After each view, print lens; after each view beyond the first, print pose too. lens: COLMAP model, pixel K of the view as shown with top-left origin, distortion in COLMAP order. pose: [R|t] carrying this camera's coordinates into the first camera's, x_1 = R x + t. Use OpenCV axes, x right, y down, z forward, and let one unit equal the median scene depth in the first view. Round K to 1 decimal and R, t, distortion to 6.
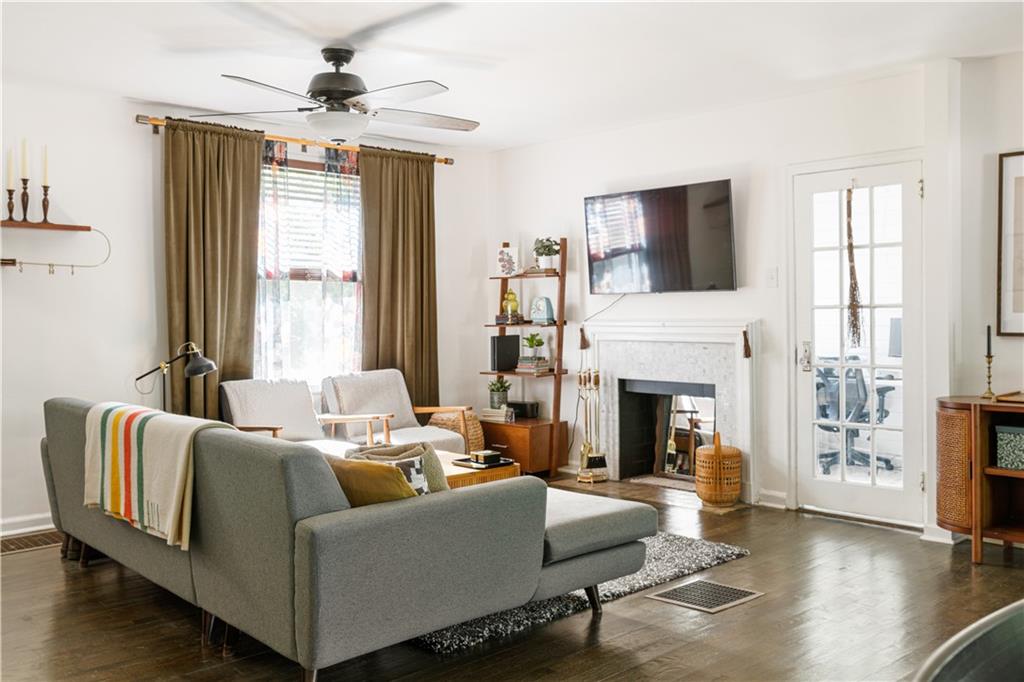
lens RADIAL K [[978.0, 0, 516.7], [0, 978.0, 337.7], [0, 0, 1]] dist [-0.022867, 0.000000]
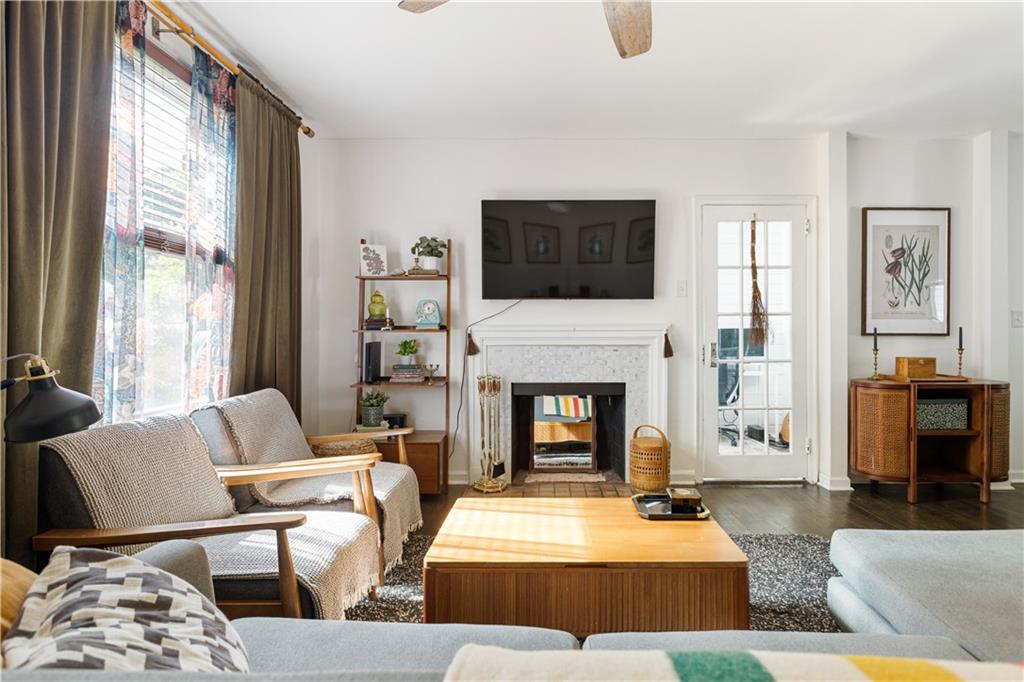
lens RADIAL K [[553.1, 0, 517.6], [0, 553.1, 333.0], [0, 0, 1]] dist [-0.007824, 0.002096]
pose [[0.674413, 0.006308, 0.738327, -0.325944], [0.016908, 0.999569, -0.023985, 0.003840], [-0.738161, 0.028659, 0.674016, 0.621449]]
